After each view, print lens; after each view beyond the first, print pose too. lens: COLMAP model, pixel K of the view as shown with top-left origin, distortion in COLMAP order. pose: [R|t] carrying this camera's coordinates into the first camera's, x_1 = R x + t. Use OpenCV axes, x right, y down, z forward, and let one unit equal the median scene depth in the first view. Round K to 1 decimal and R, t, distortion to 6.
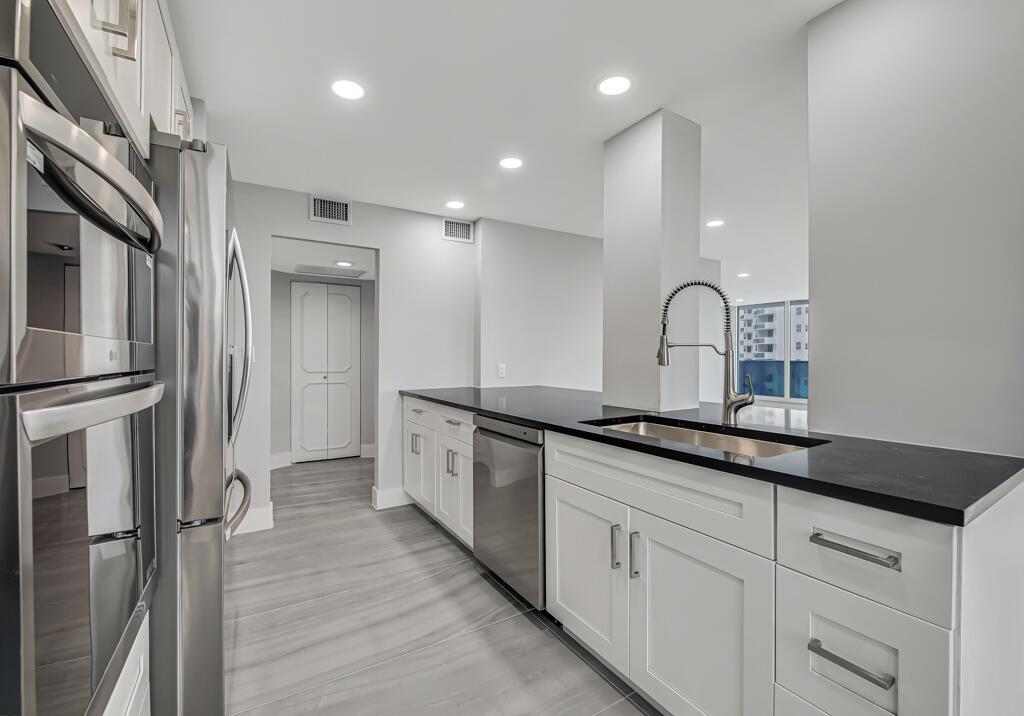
lens RADIAL K [[427.5, 0, 502.3], [0, 427.5, 359.7], [0, 0, 1]] dist [-0.016707, -0.000225]
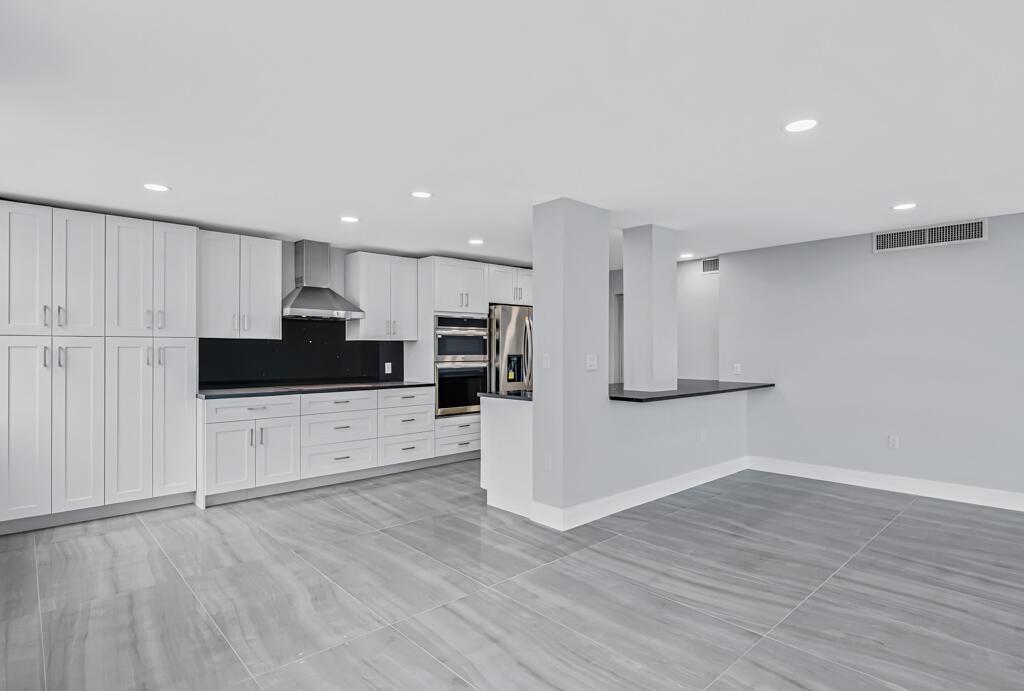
lens RADIAL K [[528.3, 0, 506.4], [0, 528.3, 347.9], [0, 0, 1]] dist [-0.000281, 0.000703]
pose [[0.199296, -0.004568, -0.979929, 2.025602], [-0.000706, 0.999988, -0.004805, -0.041046], [0.979939, 0.001650, 0.199291, 0.019757]]
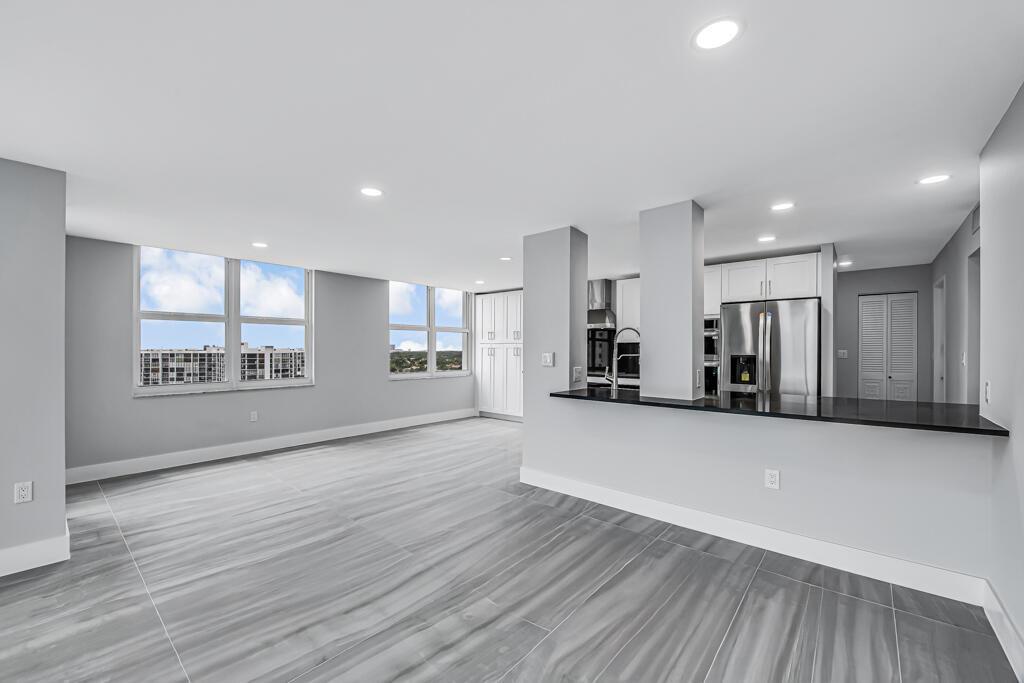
lens RADIAL K [[413.1, 0, 508.8], [0, 413.1, 351.4], [0, 0, 1]] dist [-0.017238, -0.000308]
pose [[-0.947687, -0.004574, -0.319167, 1.165995], [-0.006280, 0.999971, 0.004317, -0.037843], [0.319138, 0.006095, -0.947689, 1.900163]]
